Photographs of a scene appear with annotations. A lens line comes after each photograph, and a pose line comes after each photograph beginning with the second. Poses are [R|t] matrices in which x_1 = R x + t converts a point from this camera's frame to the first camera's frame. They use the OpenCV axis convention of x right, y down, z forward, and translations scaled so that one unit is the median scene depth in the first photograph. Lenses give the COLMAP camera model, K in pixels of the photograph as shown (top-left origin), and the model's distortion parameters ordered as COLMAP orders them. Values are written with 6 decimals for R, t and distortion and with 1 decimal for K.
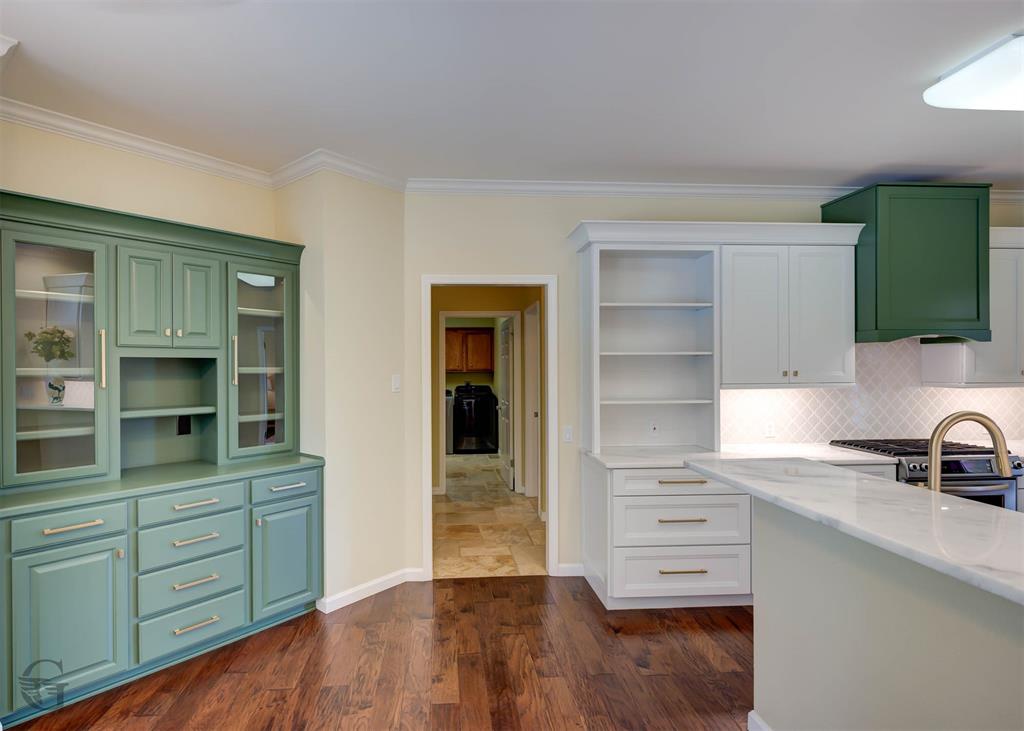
lens RADIAL K [[539.1, 0, 478.6], [0, 539.1, 369.0], [0, 0, 1]] dist [0.002899, 0.001123]
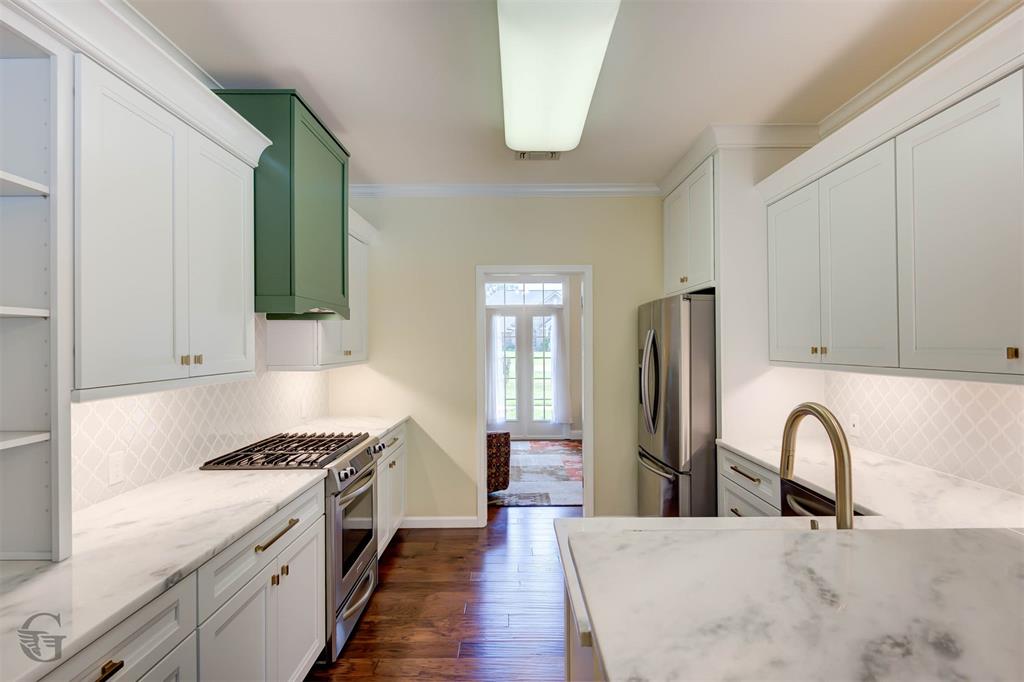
lens RADIAL K [[499.4, 0, 512.9], [0, 499.4, 344.5], [0, 0, 1]] dist [0.001021, -0.000693]
pose [[0.063801, 0.004361, 0.997953, 0.091821], [0.011015, 0.999926, -0.005074, -0.000848], [-0.997902, 0.011317, 0.063749, 0.642274]]
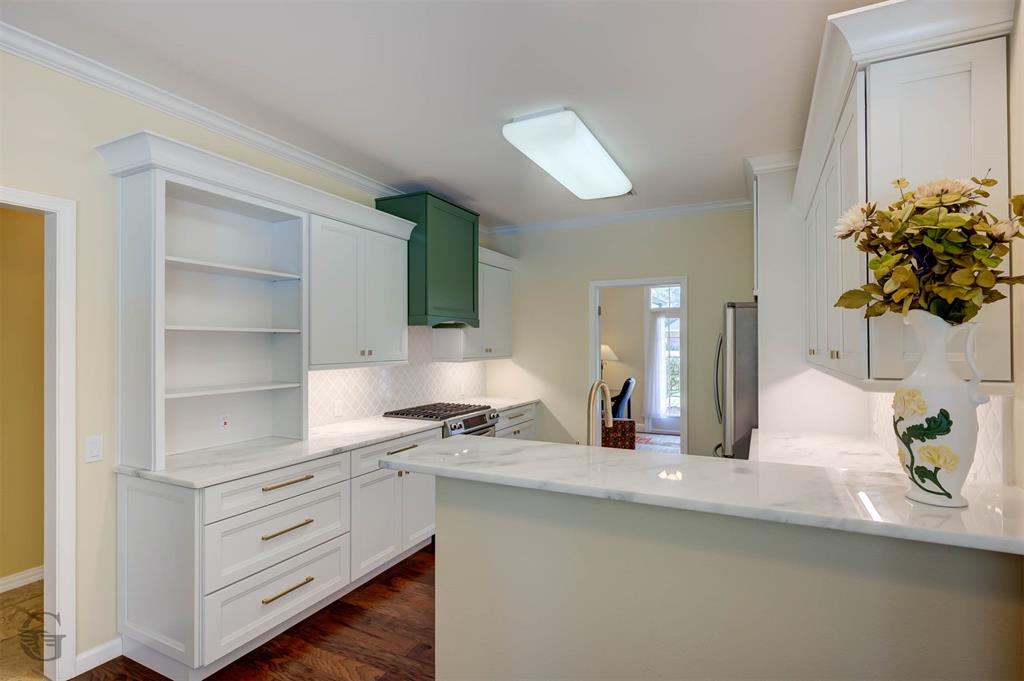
lens RADIAL K [[499.4, 0, 512.9], [0, 499.4, 344.0], [0, 0, 1]] dist [0.001021, -0.000693]
pose [[0.504904, 0.004989, 0.863161, -0.107023], [0.004265, 0.999957, -0.008275, 0.000844], [-0.863165, 0.007859, 0.504861, 0.274243]]
